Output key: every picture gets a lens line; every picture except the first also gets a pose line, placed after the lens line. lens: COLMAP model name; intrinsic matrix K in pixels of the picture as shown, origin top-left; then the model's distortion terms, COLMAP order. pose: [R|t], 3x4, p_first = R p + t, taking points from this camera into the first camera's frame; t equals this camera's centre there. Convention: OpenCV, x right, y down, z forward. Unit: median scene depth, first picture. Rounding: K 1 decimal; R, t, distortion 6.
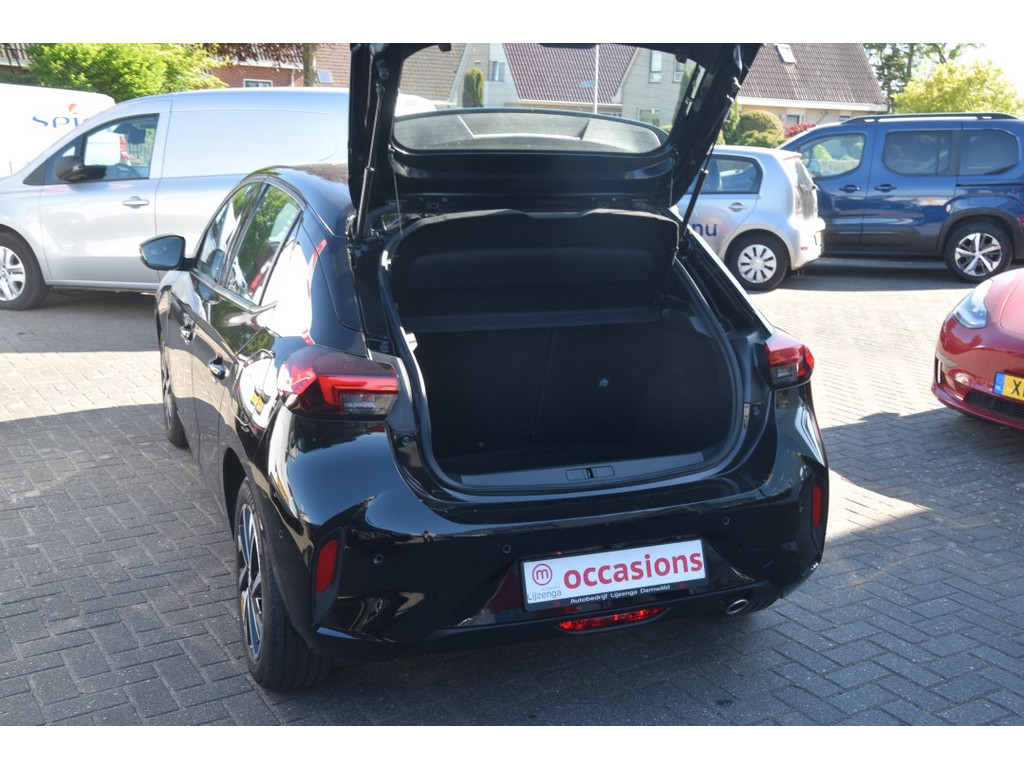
lens RADIAL K [[1192.4, 0, 512.0], [0, 1192.4, 384.0], [0, 0, 1]] dist [0.055073, 0.013494]
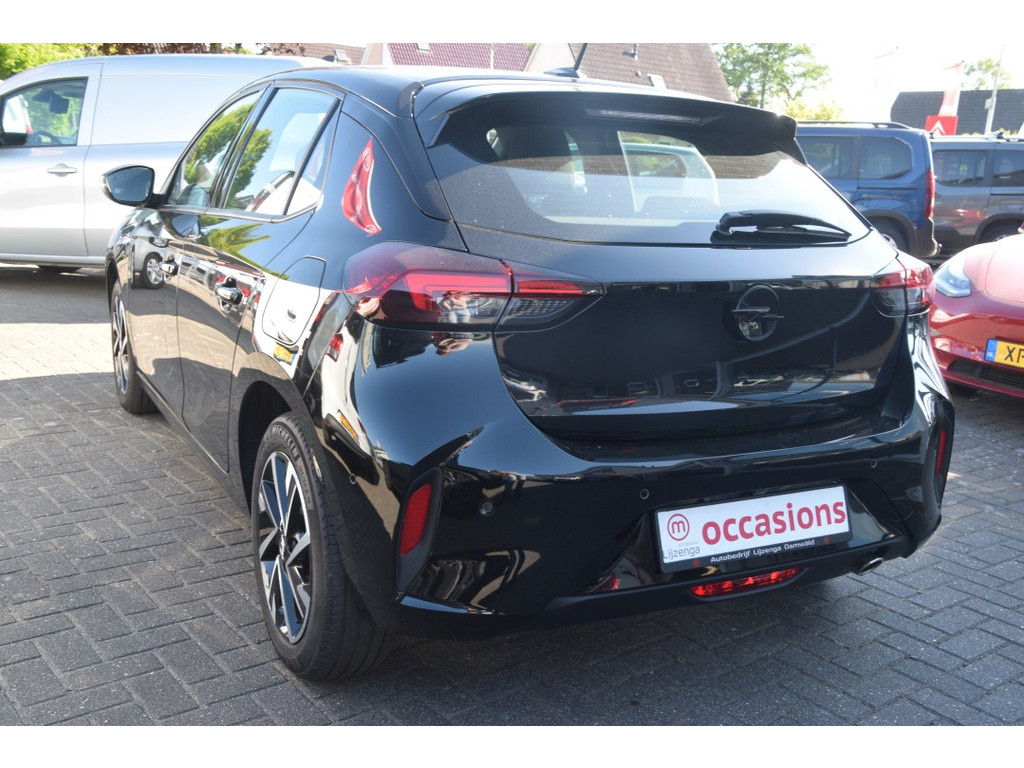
lens RADIAL K [[1093.6, 0, 512.0], [0, 1093.6, 384.0], [0, 0, 1]] dist [-0.023867, 0.175334]
pose [[0.992816, 0.002615, 0.119625, -0.159098], [-0.001147, 0.999923, -0.012337, 0.065917], [-0.119648, 0.012111, 0.992742, 0.255907]]
